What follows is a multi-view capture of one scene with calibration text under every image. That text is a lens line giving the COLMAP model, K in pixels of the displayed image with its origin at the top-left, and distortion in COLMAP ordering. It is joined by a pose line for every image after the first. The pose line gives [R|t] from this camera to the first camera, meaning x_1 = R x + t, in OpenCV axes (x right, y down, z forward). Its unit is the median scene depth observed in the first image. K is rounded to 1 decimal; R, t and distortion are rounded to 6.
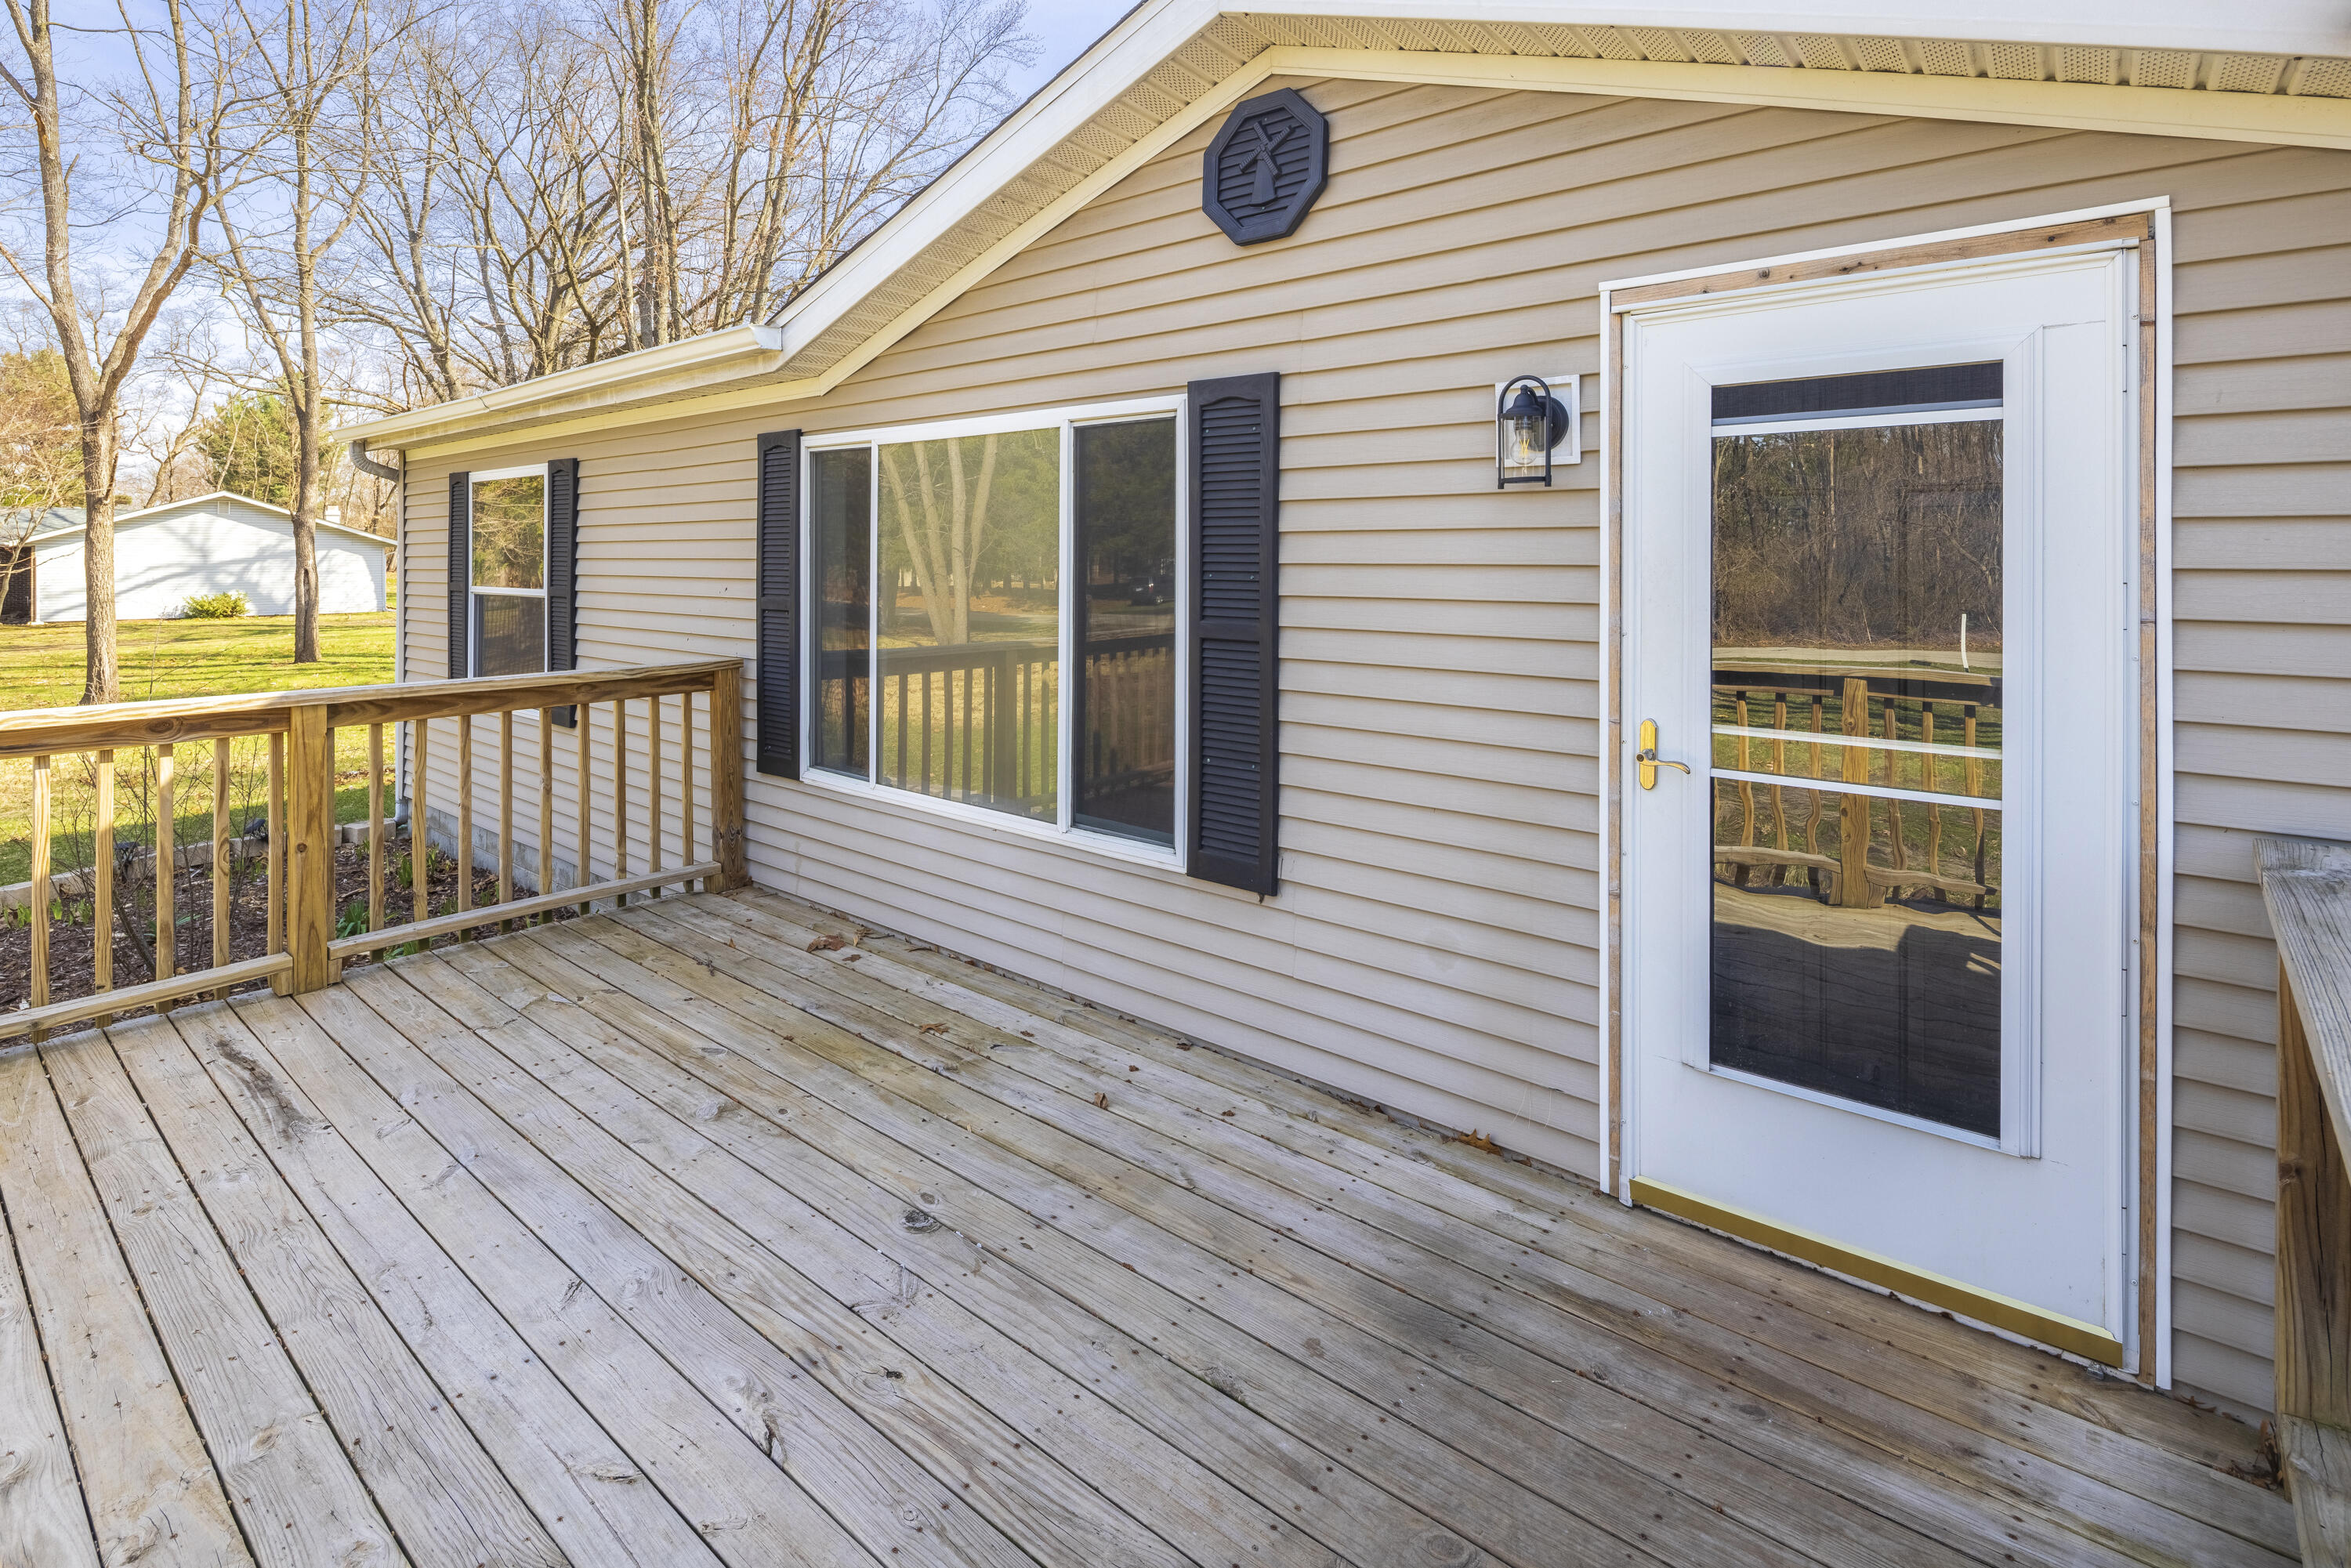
lens RADIAL K [[1174.9, 0, 1177.2], [0, 1174.9, 549.9], [0, 0, 1]] dist [0.002119, -0.001896]
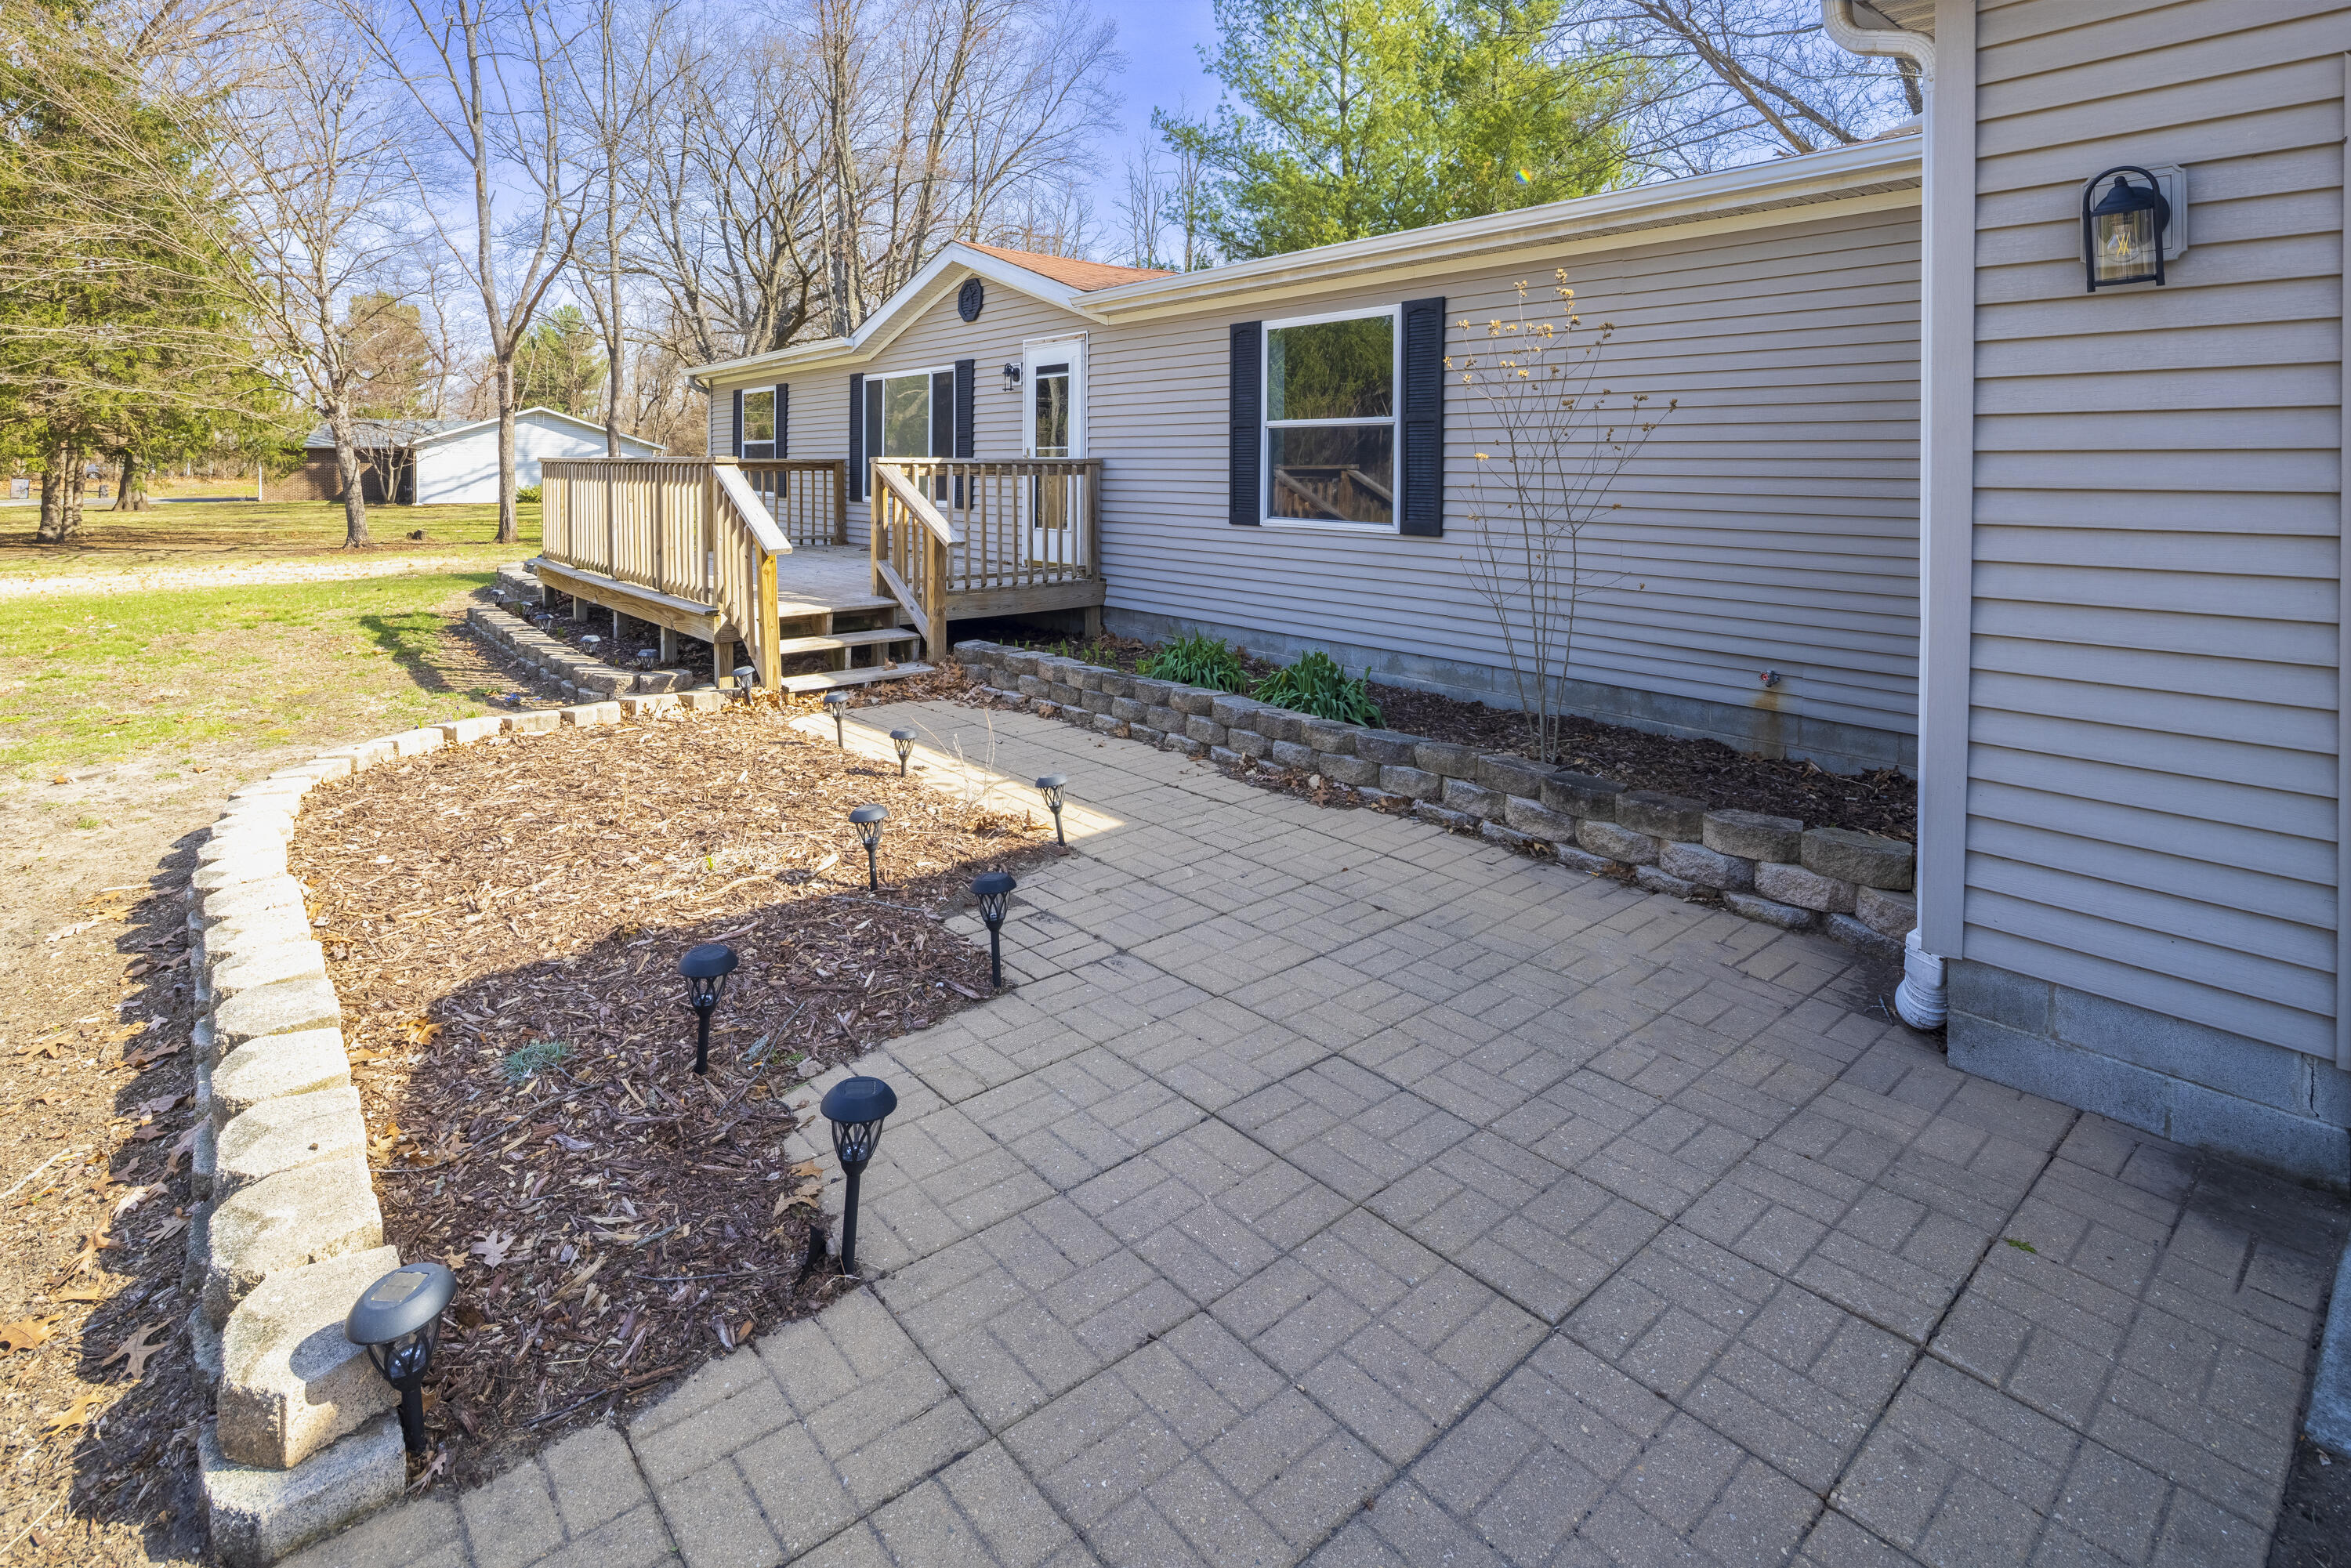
lens RADIAL K [[1156.6, 0, 1177.5], [0, 1156.6, 469.7], [0, 0, 1]] dist [-0.000998, 0.000351]
pose [[0.988302, 0.002772, -0.152483, 1.037745], [-0.001775, 0.999976, 0.006673, 0.131992], [0.152498, -0.006324, 0.988284, -1.975963]]
